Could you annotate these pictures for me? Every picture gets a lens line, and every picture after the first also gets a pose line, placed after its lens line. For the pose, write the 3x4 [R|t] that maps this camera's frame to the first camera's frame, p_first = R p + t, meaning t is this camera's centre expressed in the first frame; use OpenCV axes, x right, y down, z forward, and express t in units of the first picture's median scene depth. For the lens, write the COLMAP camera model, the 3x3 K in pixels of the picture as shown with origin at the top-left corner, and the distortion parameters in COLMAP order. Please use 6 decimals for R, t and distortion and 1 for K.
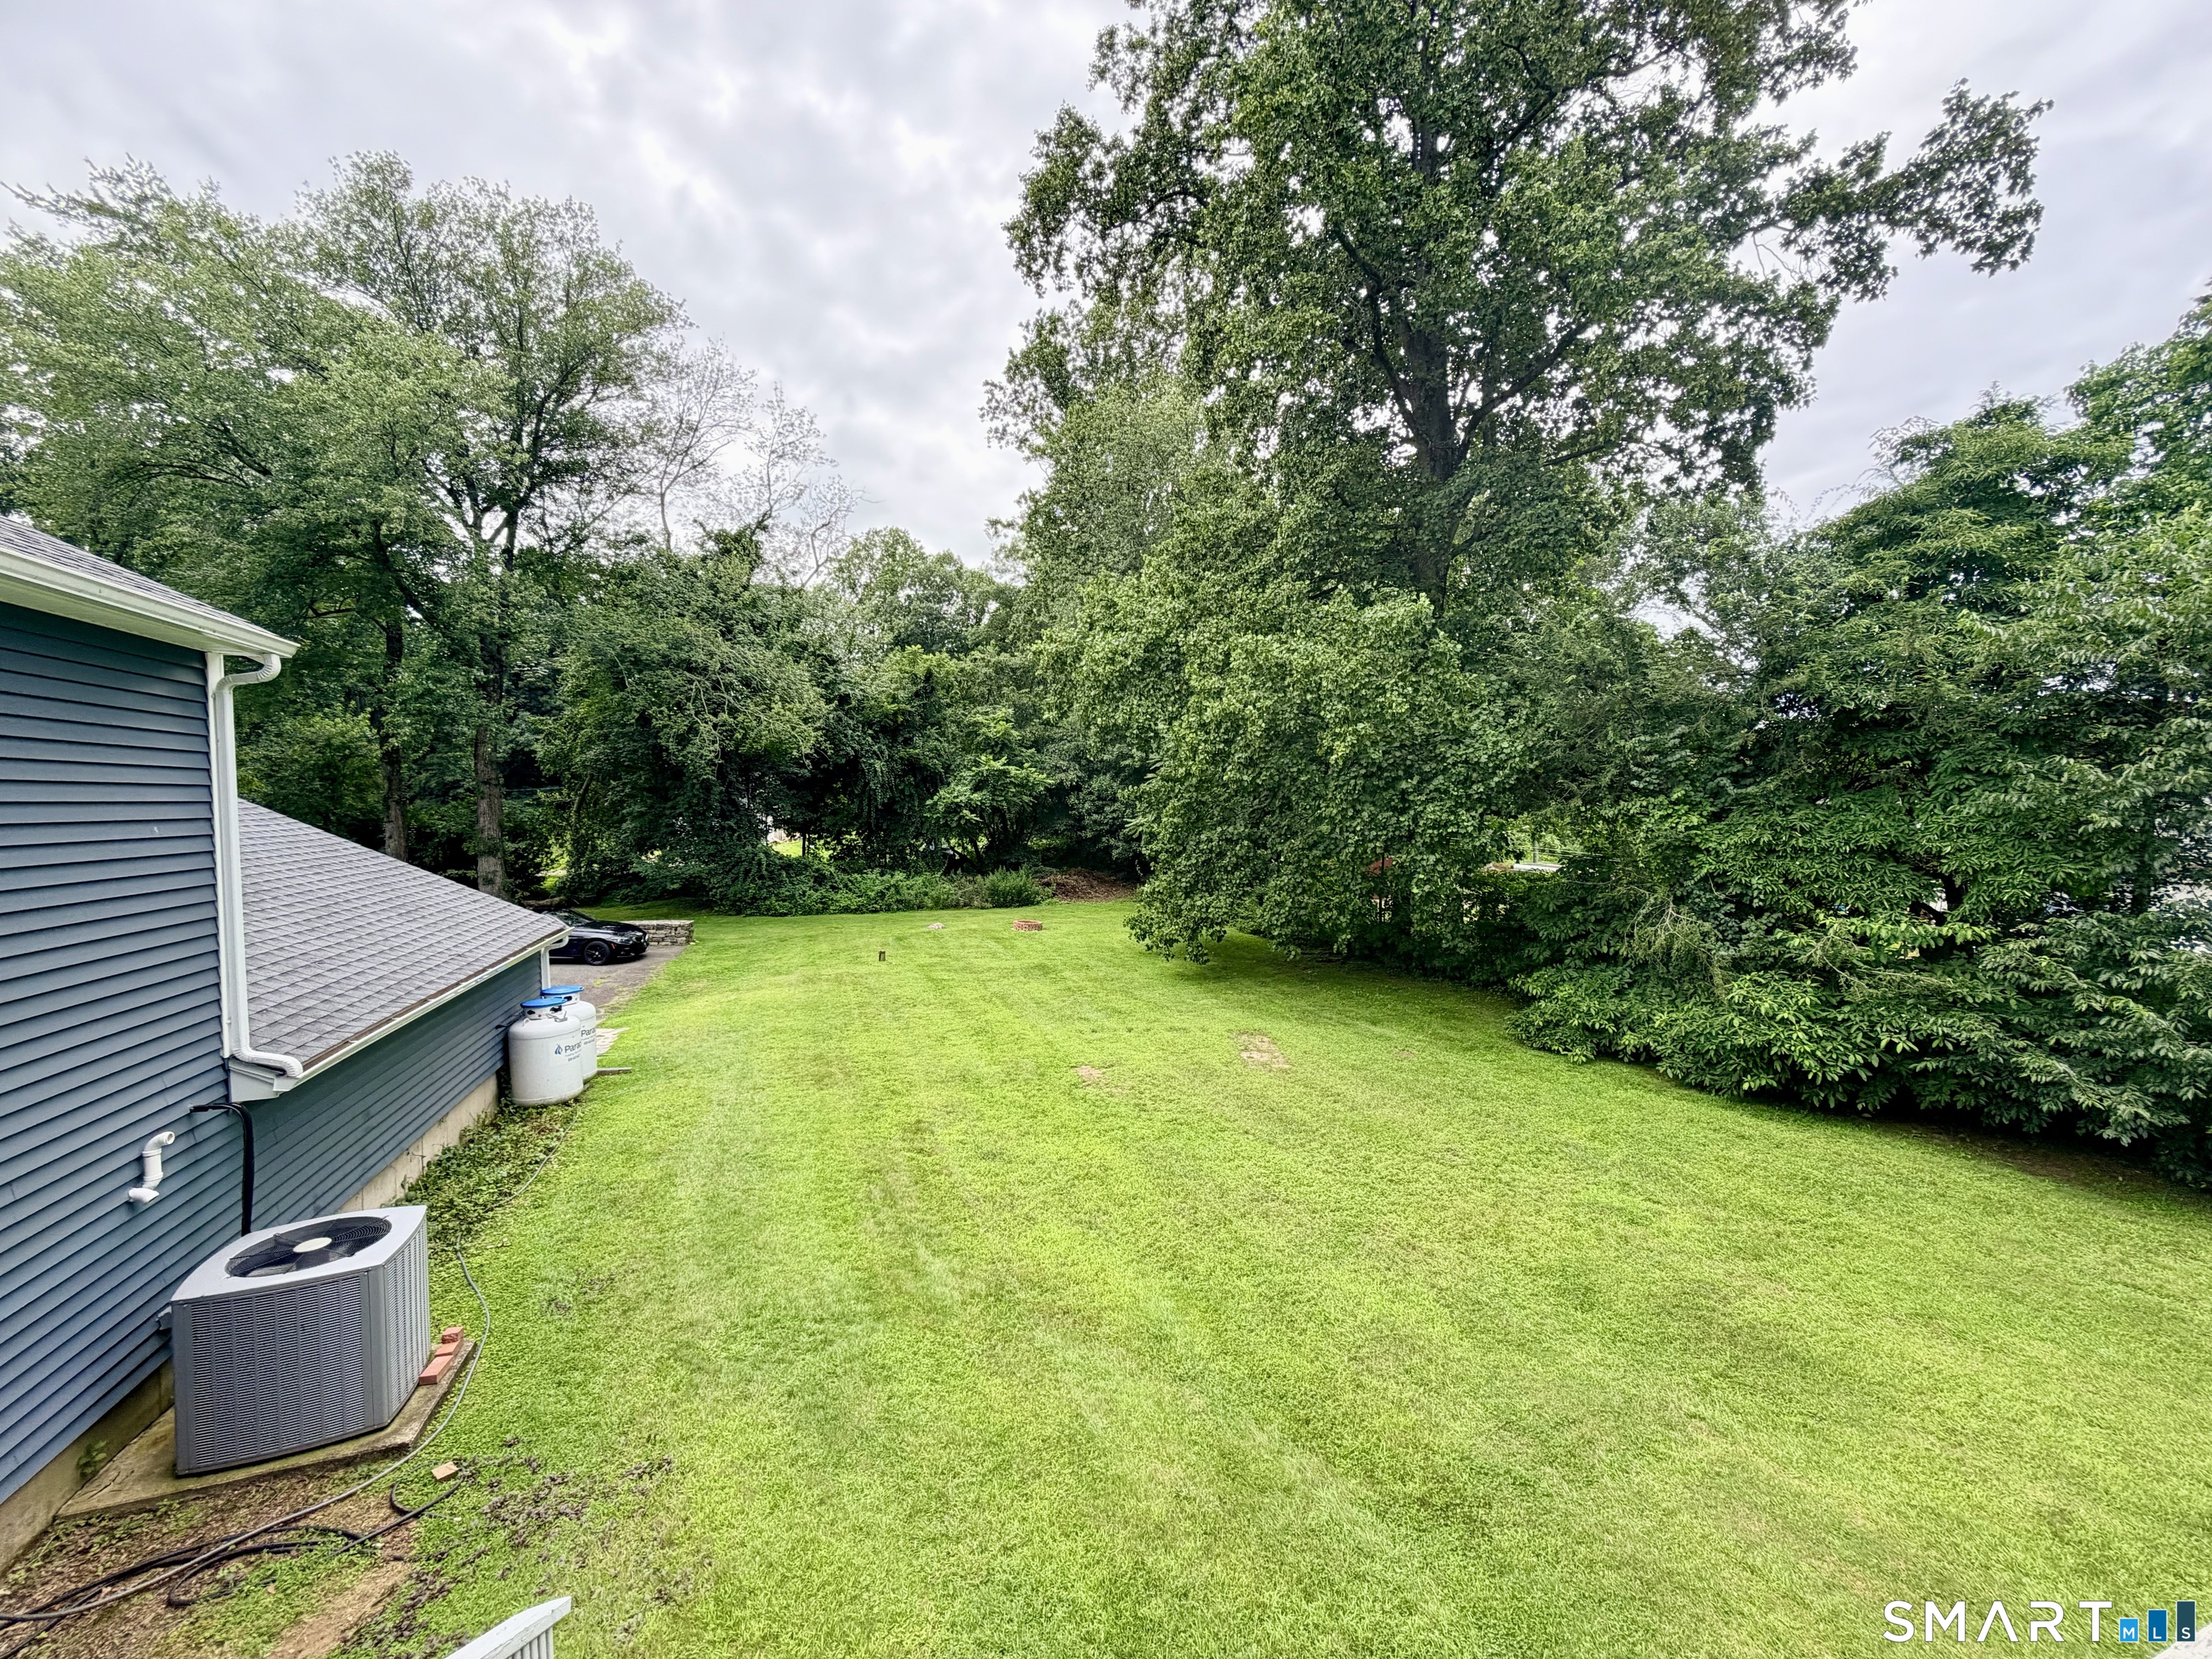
lens RADIAL K [[884.5, 0, 1099.9], [0, 884.5, 839.6], [0, 0, 1]] dist [-0.000519, -0.000010]
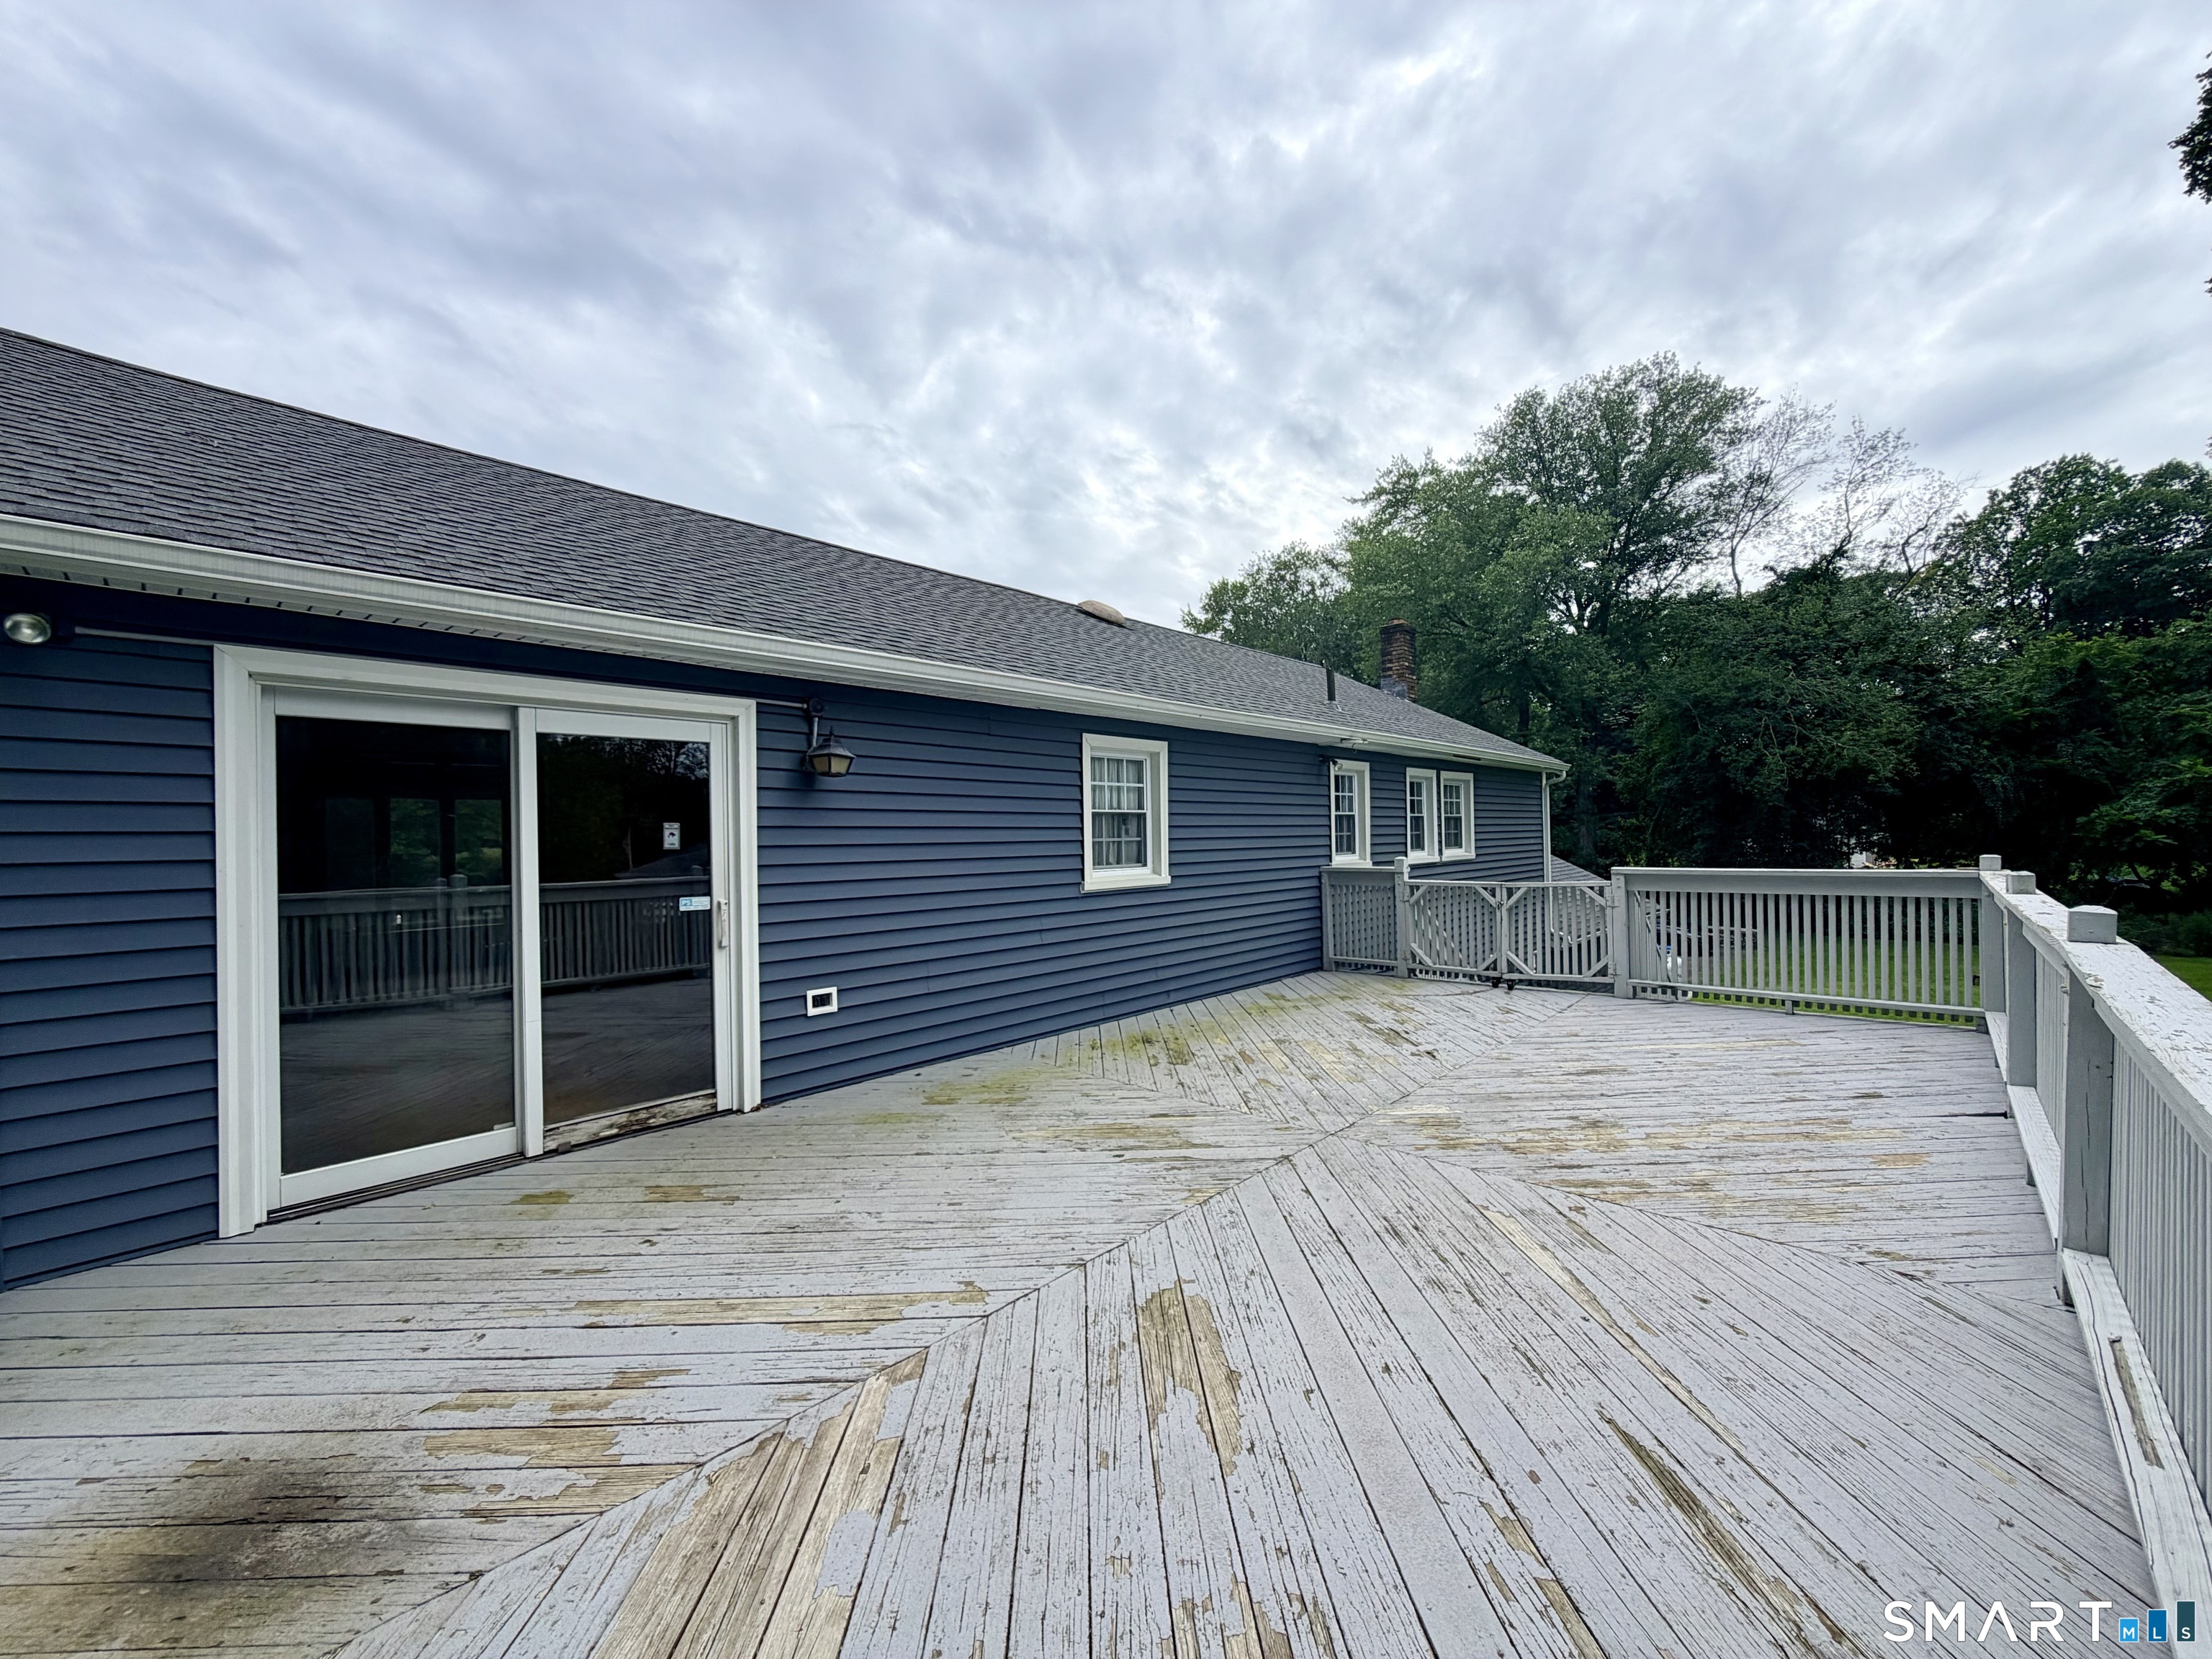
lens RADIAL K [[884.5, 0, 1099.9], [0, 884.5, 839.6], [0, 0, 1]] dist [-0.000519, -0.000010]
pose [[0.478770, 0.000699, -0.877940, 0.110537], [-0.022701, 0.999675, -0.011583, 0.006993], [0.877647, 0.025476, 0.478630, -0.241667]]
